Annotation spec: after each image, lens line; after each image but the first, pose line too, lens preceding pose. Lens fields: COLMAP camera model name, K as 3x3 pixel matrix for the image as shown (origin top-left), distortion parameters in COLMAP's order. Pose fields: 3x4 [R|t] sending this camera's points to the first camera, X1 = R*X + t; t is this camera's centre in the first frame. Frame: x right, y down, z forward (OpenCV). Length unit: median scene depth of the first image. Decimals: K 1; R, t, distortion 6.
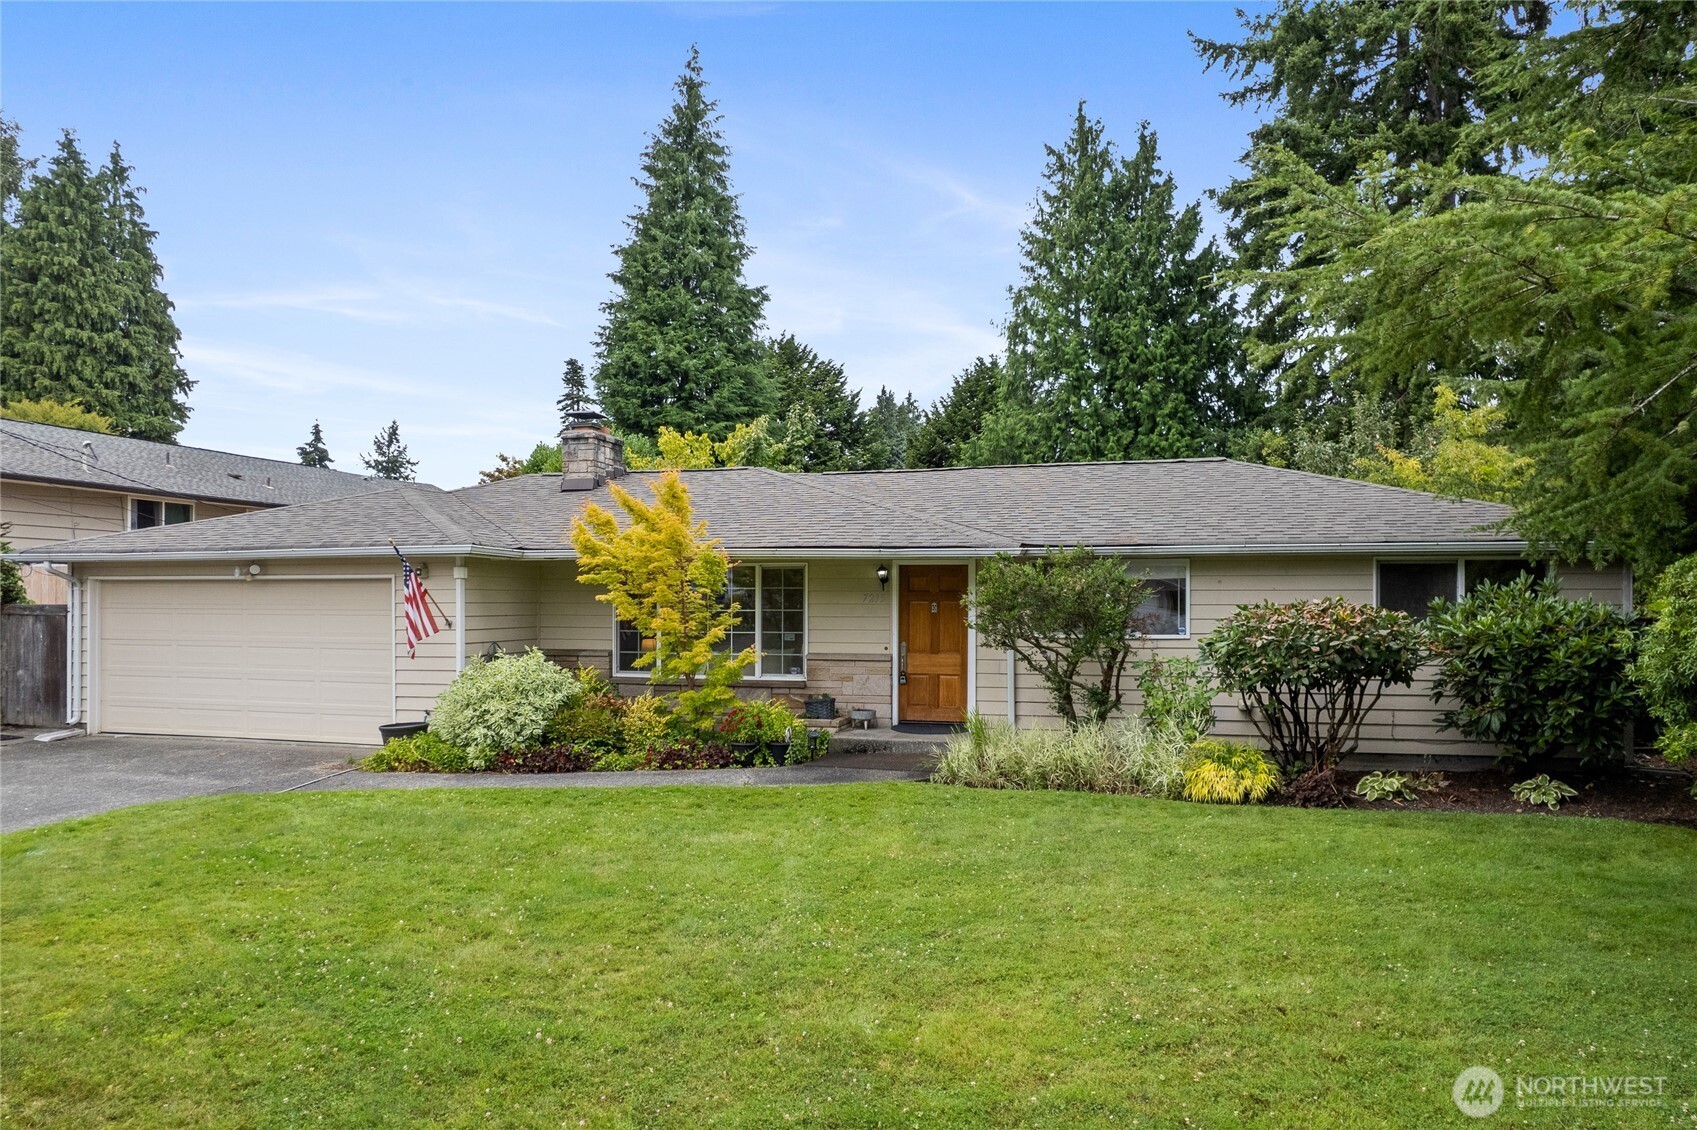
lens RADIAL K [[1089.2, 0, 842.7], [0, 1089.2, 563.8], [0, 0, 1]] dist [-0.077453, 0.066581]
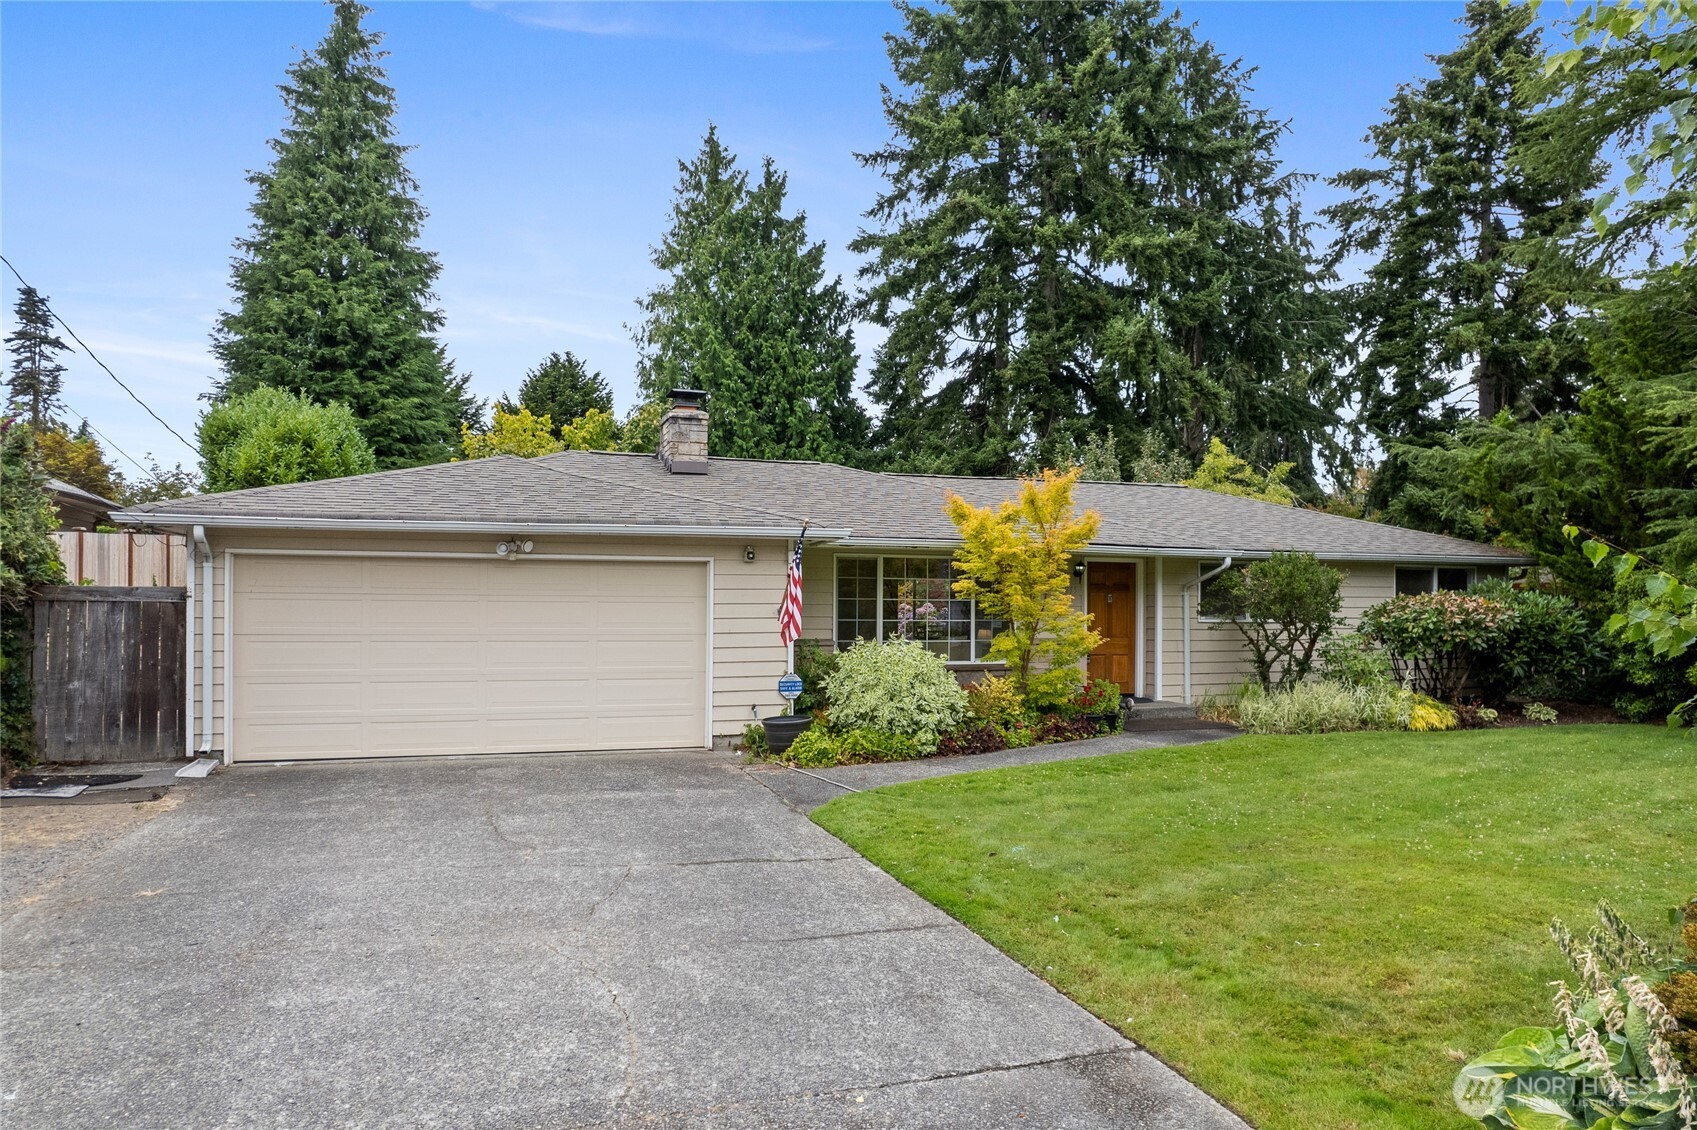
lens RADIAL K [[1089.2, 0, 842.7], [0, 1089.2, 563.8], [0, 0, 1]] dist [-0.077453, 0.066581]
pose [[0.833643, 0.025698, 0.551706, -0.319015], [-0.022902, 0.999666, -0.011960, 0.009085], [-0.551829, -0.002665, 0.833953, 0.068079]]
